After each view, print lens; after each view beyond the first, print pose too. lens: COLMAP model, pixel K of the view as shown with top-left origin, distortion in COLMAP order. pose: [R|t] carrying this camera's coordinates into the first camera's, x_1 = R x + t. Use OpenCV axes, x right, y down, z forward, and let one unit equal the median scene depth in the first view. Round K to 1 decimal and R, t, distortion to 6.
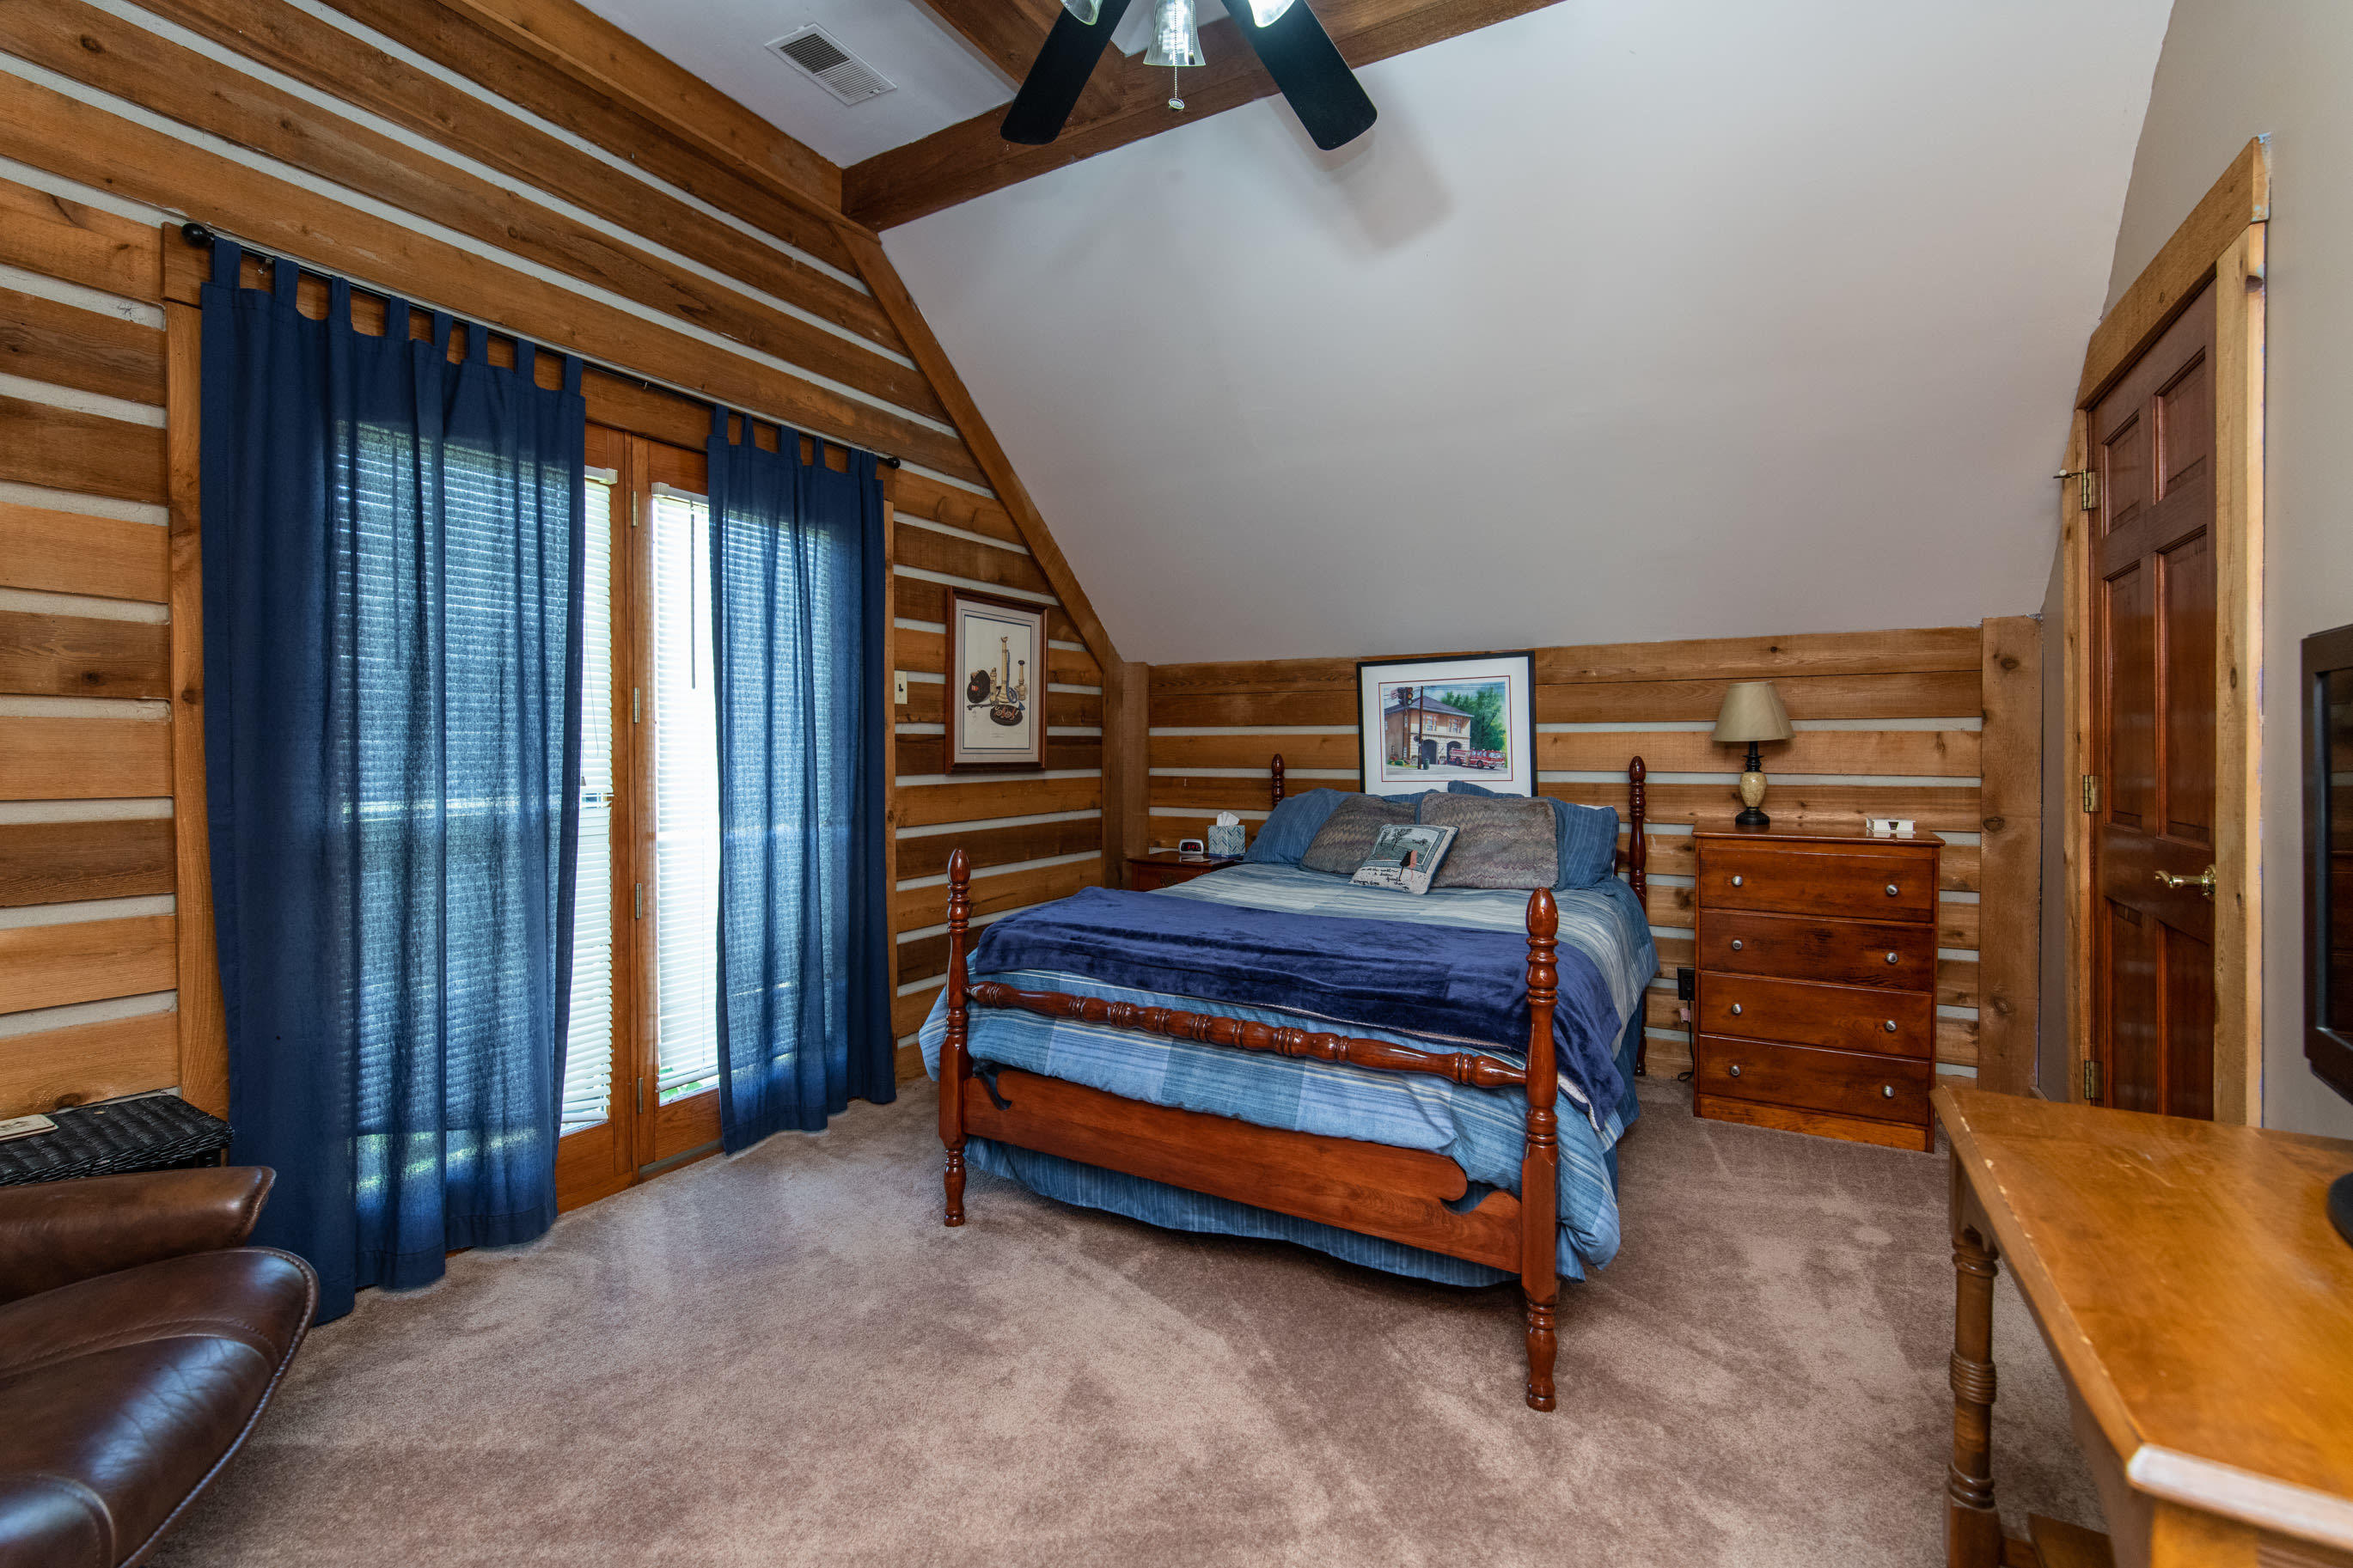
lens RADIAL K [[1015.7, 0, 1180.0], [0, 1015.7, 774.4], [0, 0, 1]] dist [0.000013, -0.000087]
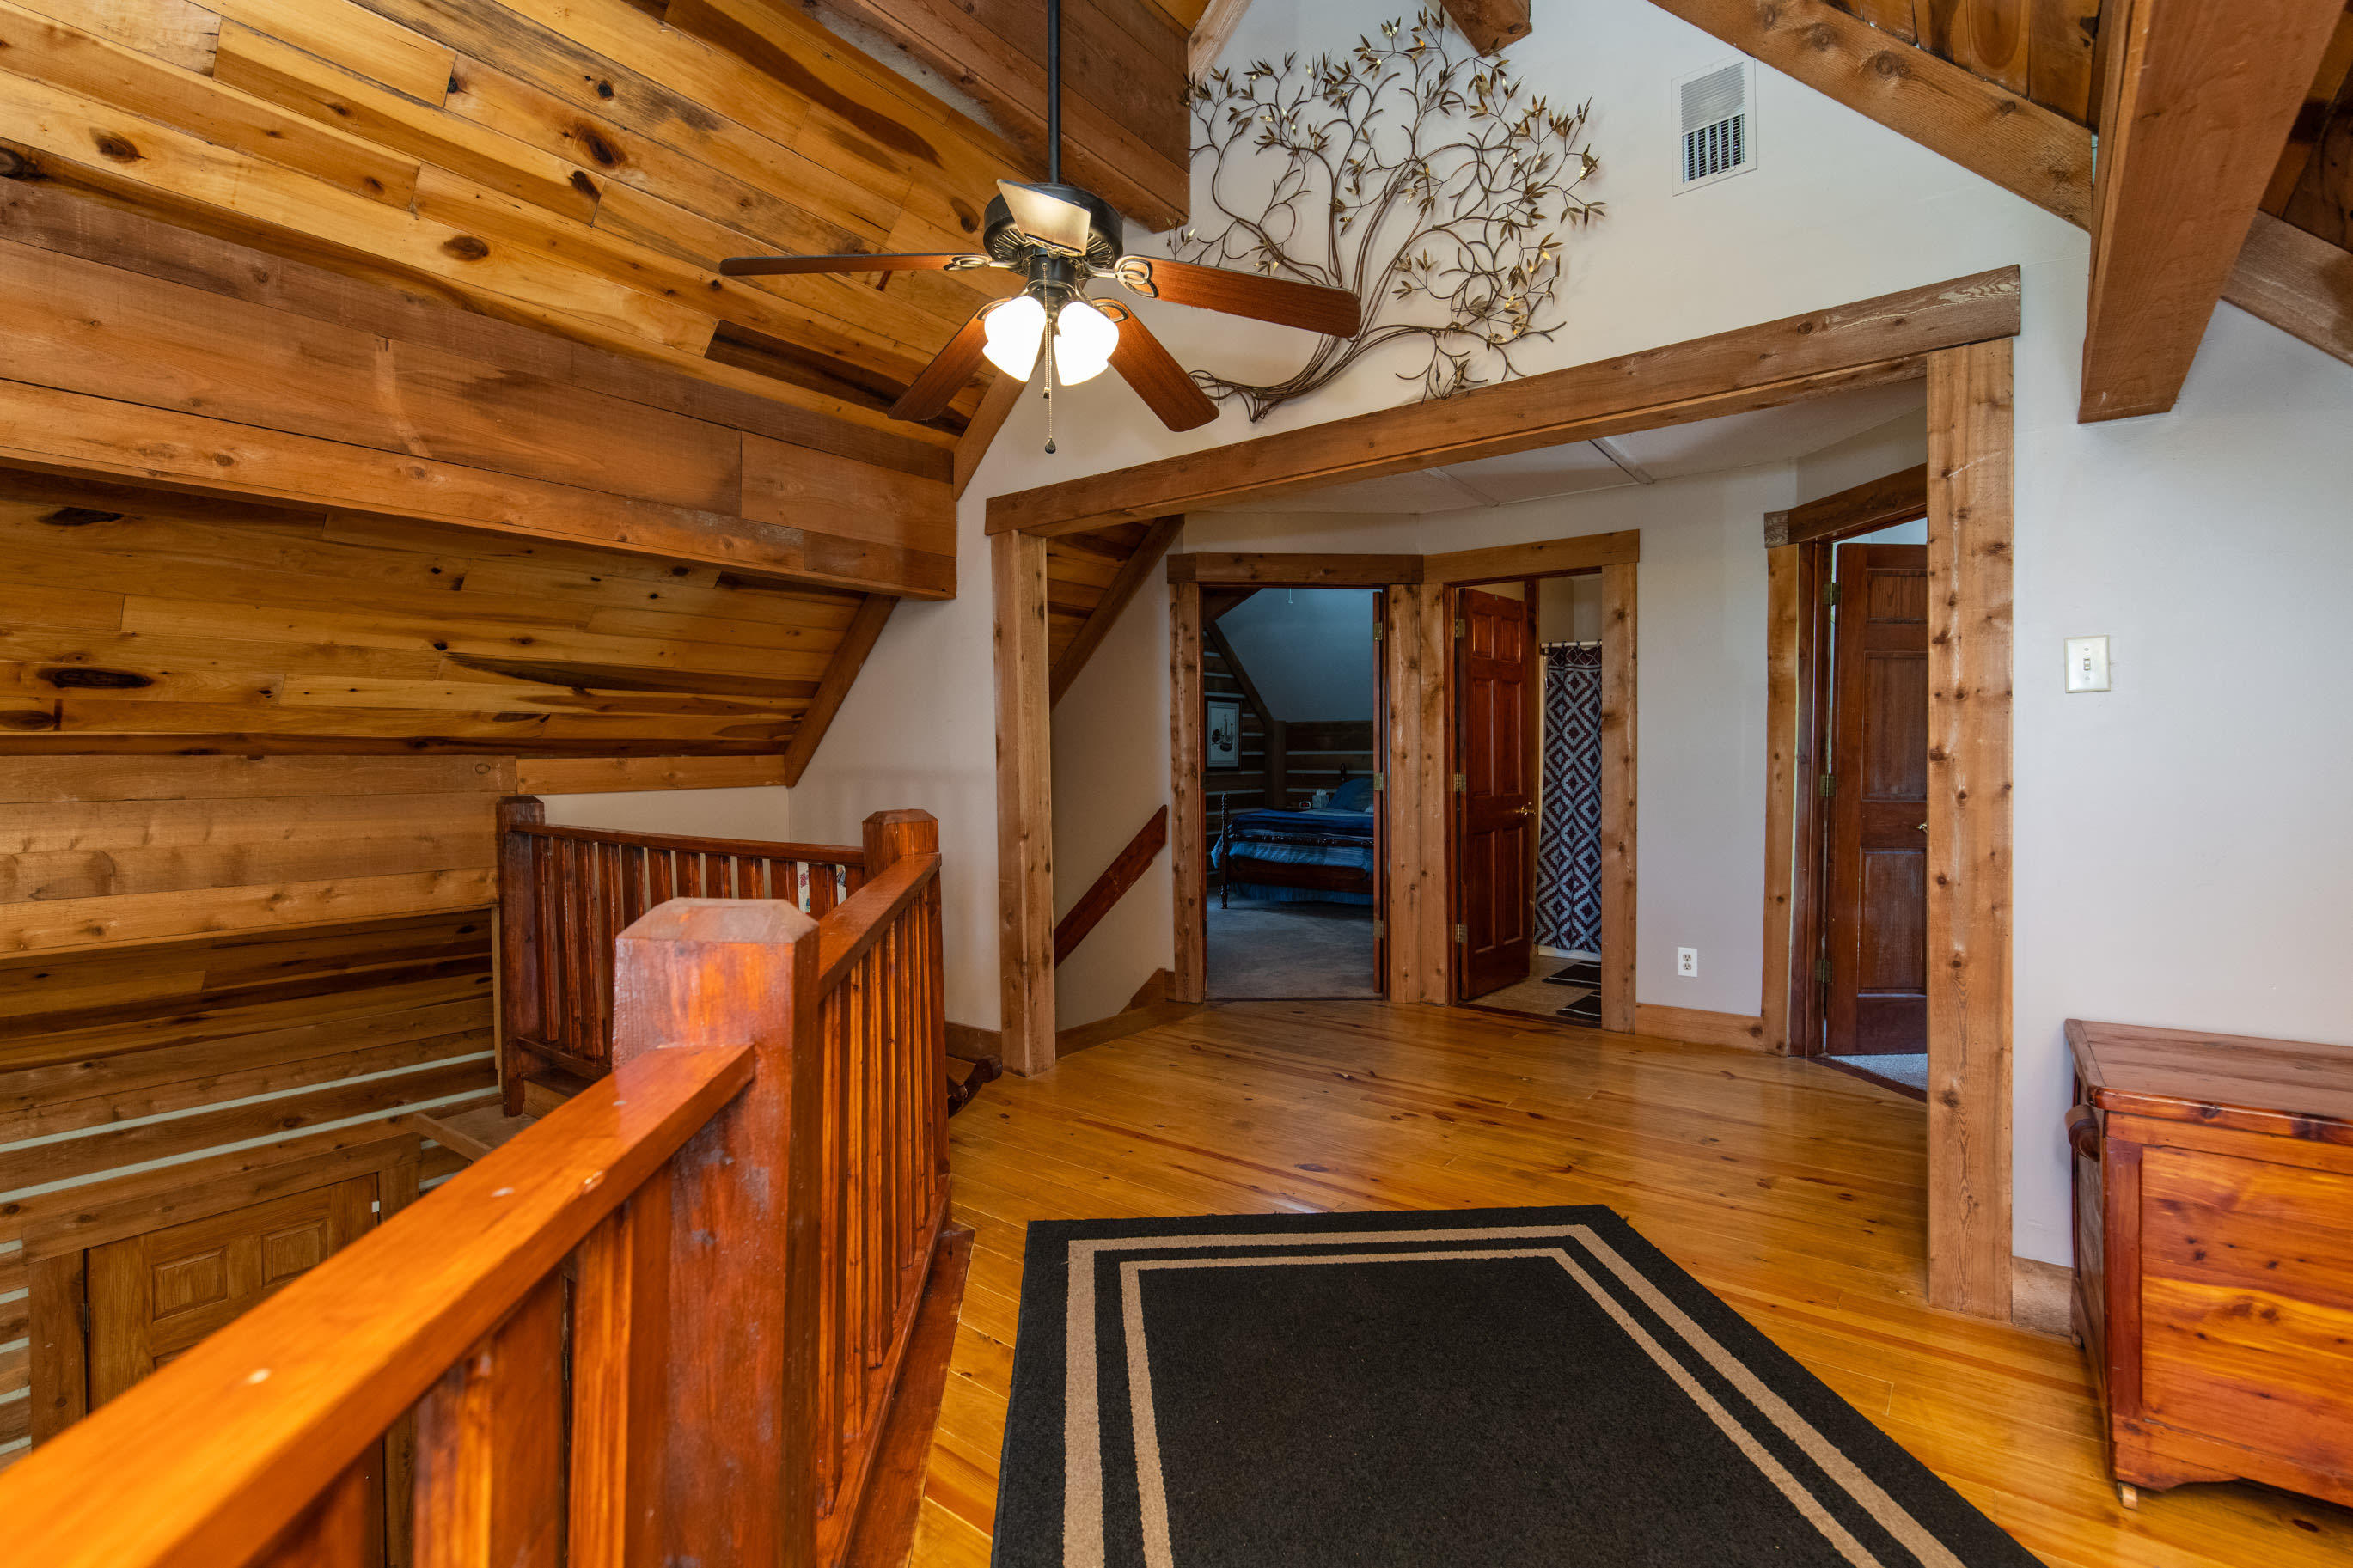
lens RADIAL K [[1074.7, 0, 1179.8], [0, 1074.7, 781.4], [0, 0, 1]] dist [-0.000633, -0.000010]
pose [[0.990842, 0.005852, -0.134899, 0.062258], [-0.004937, 0.999962, 0.007117, 0.005288], [0.134935, -0.006386, 0.990834, -1.485127]]
